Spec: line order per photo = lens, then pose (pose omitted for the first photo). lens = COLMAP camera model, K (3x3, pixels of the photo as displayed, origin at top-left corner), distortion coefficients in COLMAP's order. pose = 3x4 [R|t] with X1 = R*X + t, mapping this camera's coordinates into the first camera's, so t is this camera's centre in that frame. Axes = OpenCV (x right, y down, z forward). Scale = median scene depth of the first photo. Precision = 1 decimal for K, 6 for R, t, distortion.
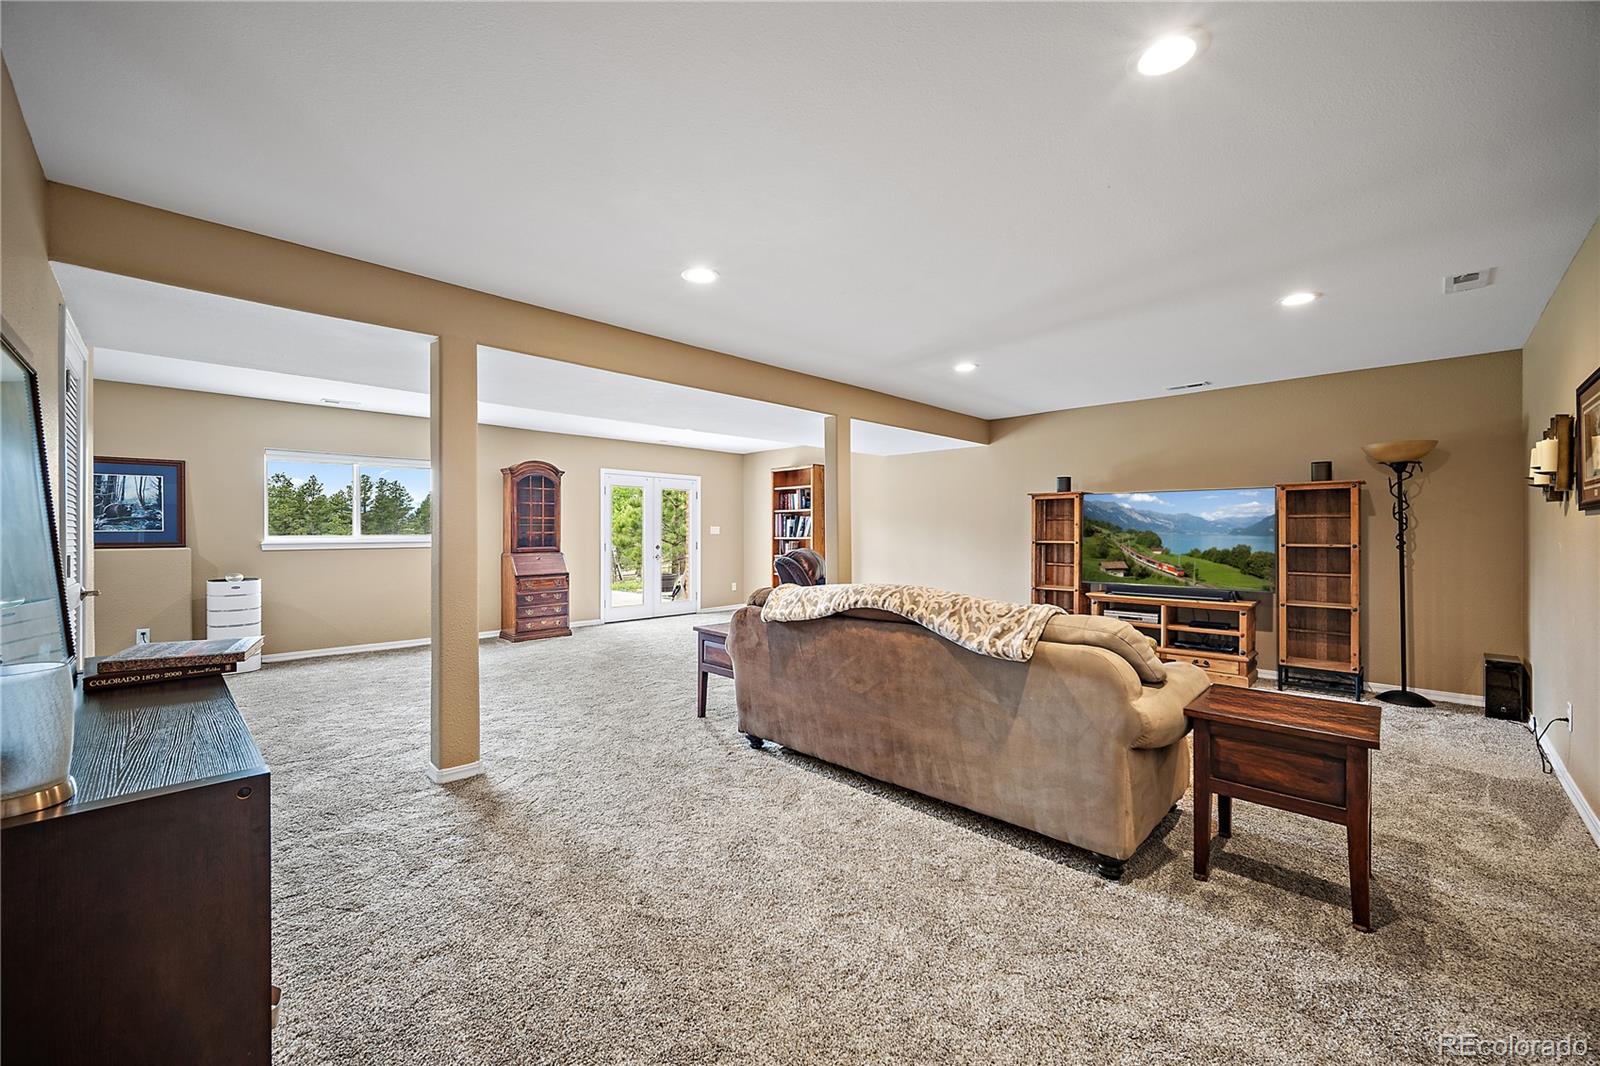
lens RADIAL K [[627.4, 0, 796.9], [0, 627.4, 531.0], [0, 0, 1]] dist [-0.014971, -0.000001]
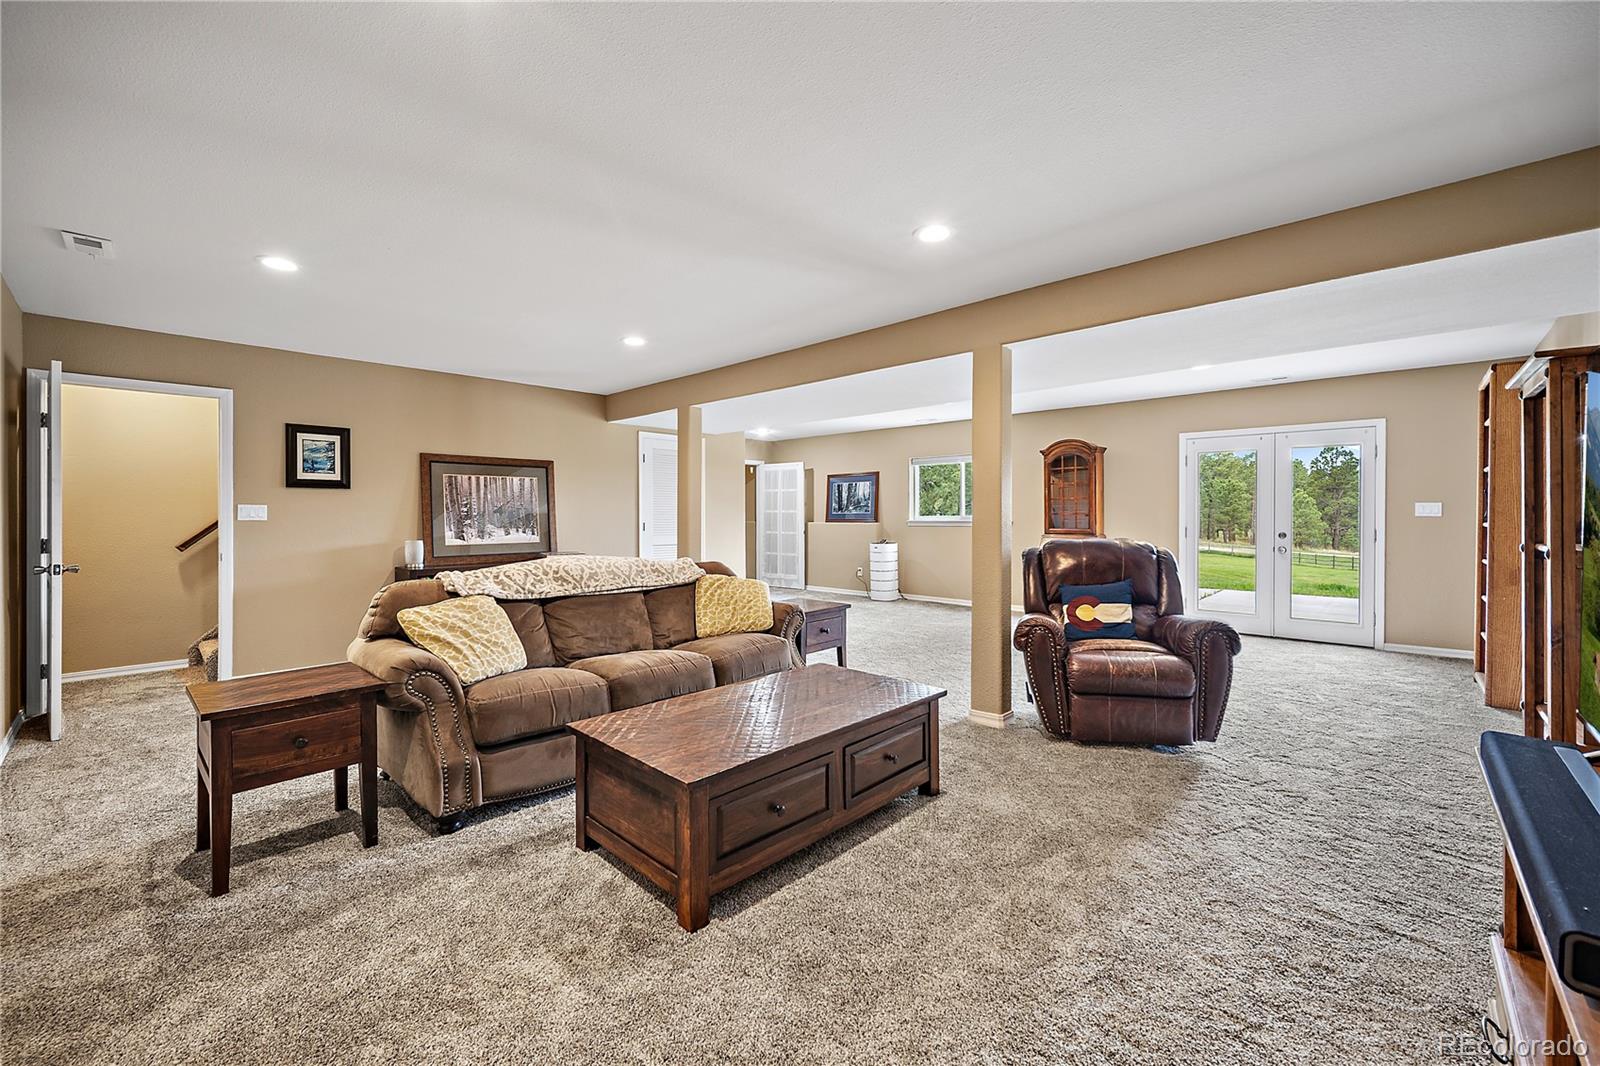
lens RADIAL K [[627.4, 0, 784.1], [0, 627.4, 524.0], [0, 0, 1]] dist [-0.014971, -0.000001]
pose [[-0.000540, 0.017718, -0.999843, 0.617752], [0.003376, 0.999837, 0.017716, -0.000371], [0.999994, -0.003366, -0.000600, 0.626048]]
